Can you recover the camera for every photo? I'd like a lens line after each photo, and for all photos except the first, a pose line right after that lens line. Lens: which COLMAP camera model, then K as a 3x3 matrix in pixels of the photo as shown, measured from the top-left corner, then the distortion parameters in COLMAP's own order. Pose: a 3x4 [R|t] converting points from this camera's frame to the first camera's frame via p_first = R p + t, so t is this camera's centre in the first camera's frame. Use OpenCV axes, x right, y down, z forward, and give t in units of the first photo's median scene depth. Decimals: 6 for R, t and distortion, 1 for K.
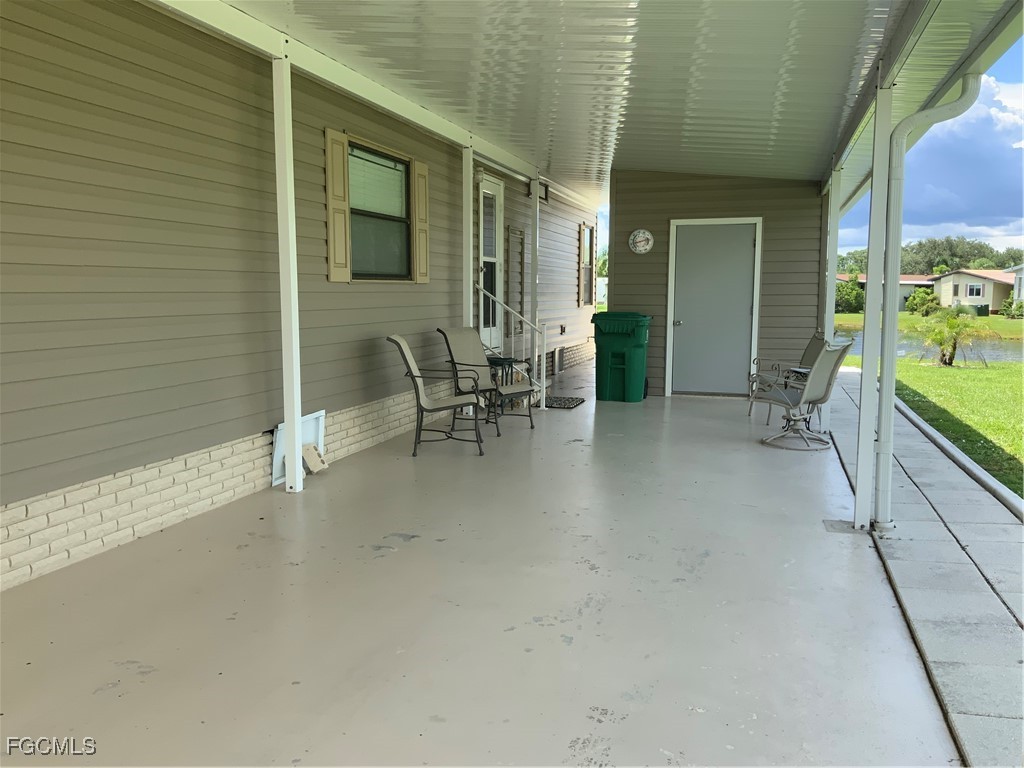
lens RADIAL K [[862.9, 0, 514.9], [0, 862.9, 385.3], [0, 0, 1]] dist [0.029841, -0.019320]
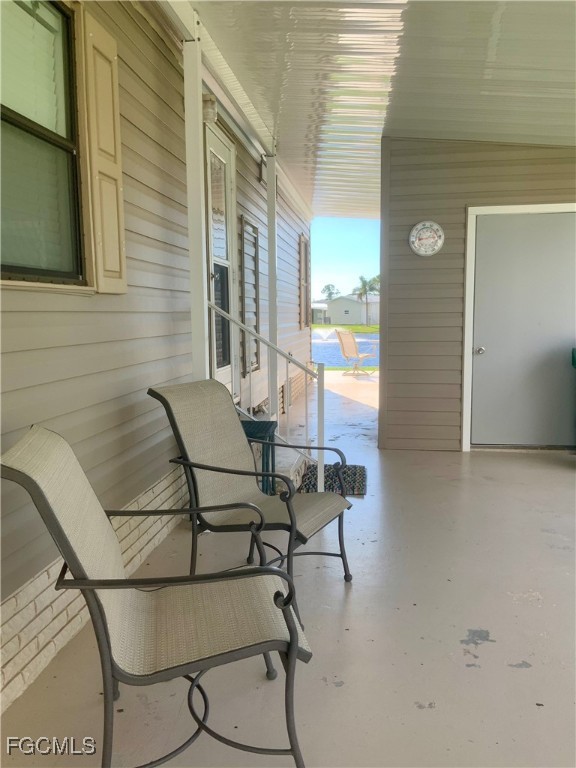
lens RADIAL K [[647.2, 0, 285.7], [0, 647.2, 381.2], [0, 0, 1]] dist [0.029841, -0.019320]
pose [[0.989352, -0.032278, 0.141917, -0.050488], [0.033141, 0.999444, -0.003720, -0.050689], [-0.141718, 0.008384, 0.989872, 0.490428]]
